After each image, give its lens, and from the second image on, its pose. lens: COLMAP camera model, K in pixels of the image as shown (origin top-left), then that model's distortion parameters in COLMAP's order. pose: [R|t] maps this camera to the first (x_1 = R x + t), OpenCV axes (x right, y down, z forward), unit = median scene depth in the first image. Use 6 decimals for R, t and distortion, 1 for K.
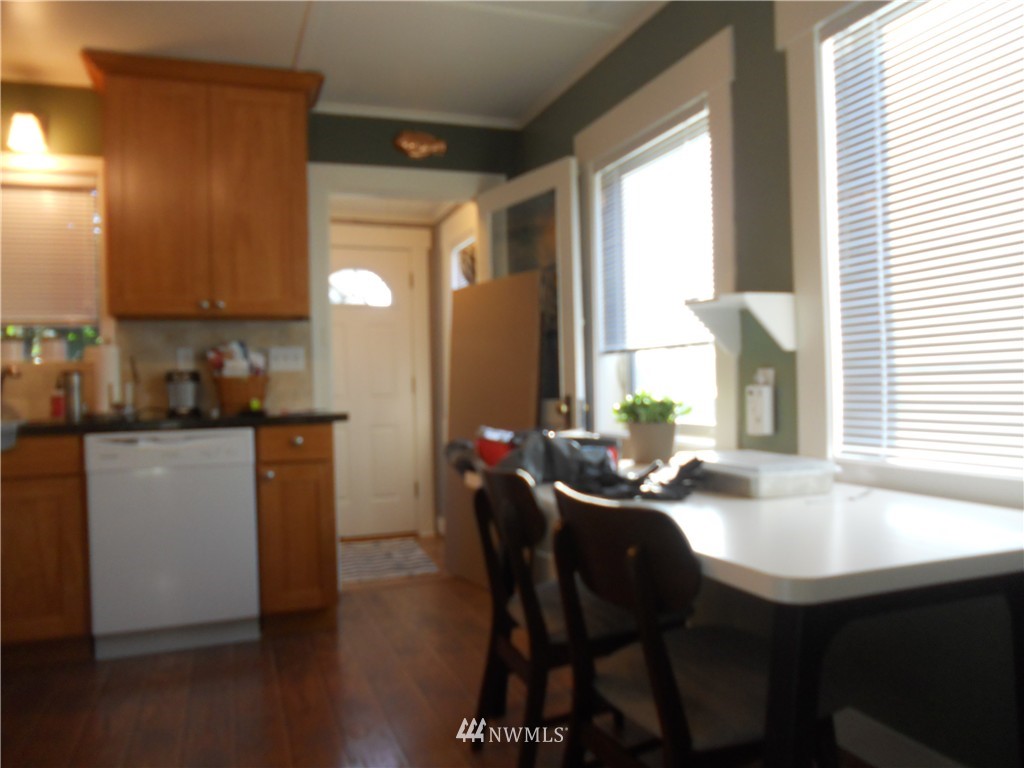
lens RADIAL K [[766.4, 0, 512.0], [0, 766.4, 384.0], [0, 0, 1]] dist [-0.048533, 0.002577]
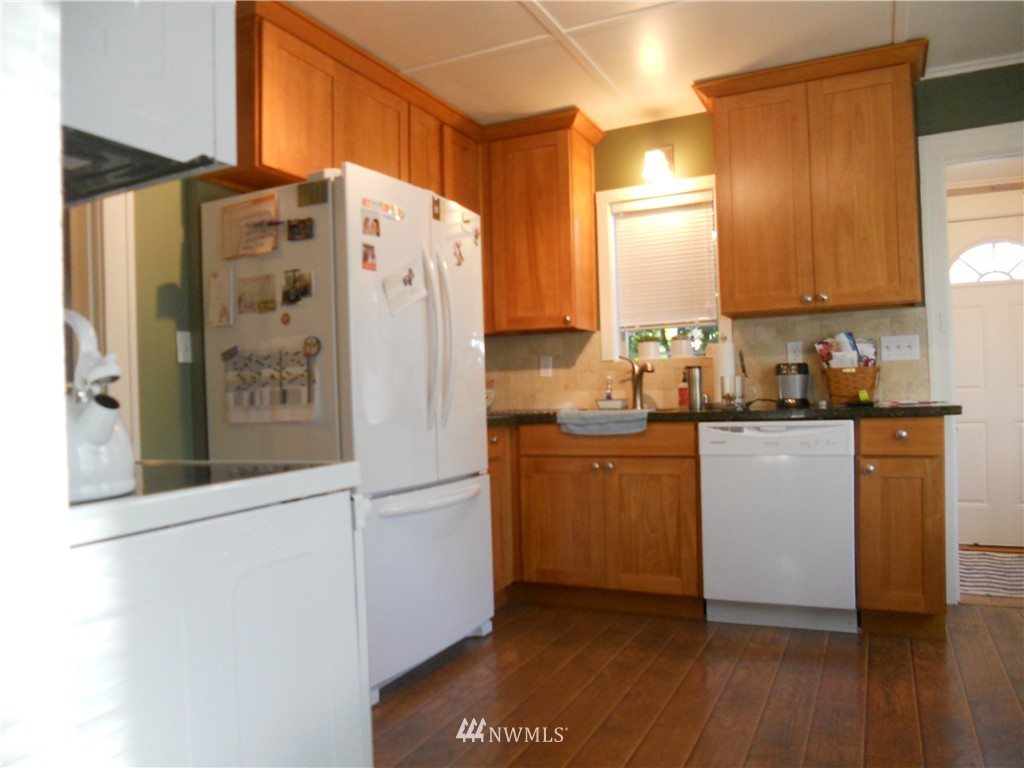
lens RADIAL K [[766.4, 0, 512.0], [0, 766.4, 384.0], [0, 0, 1]] dist [-0.048533, 0.002577]
pose [[0.684887, -0.005813, -0.728626, 0.070448], [0.016259, 0.999841, 0.007307, -0.003077], [0.728468, -0.016851, 0.684873, 0.002762]]
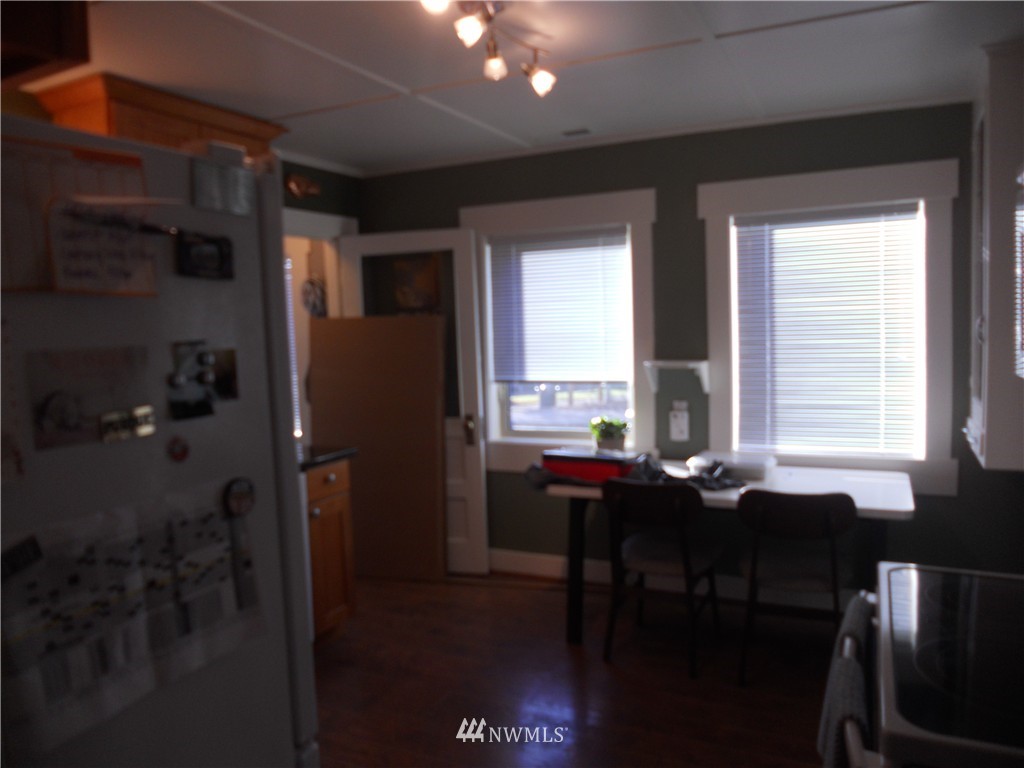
lens RADIAL K [[766.4, 0, 512.0], [0, 766.4, 384.0], [0, 0, 1]] dist [-0.048533, 0.002577]
pose [[0.729507, -0.048653, 0.682241, -0.854512], [0.012032, 0.998225, 0.058321, -0.125846], [-0.683868, -0.034337, 0.728797, 0.010272]]
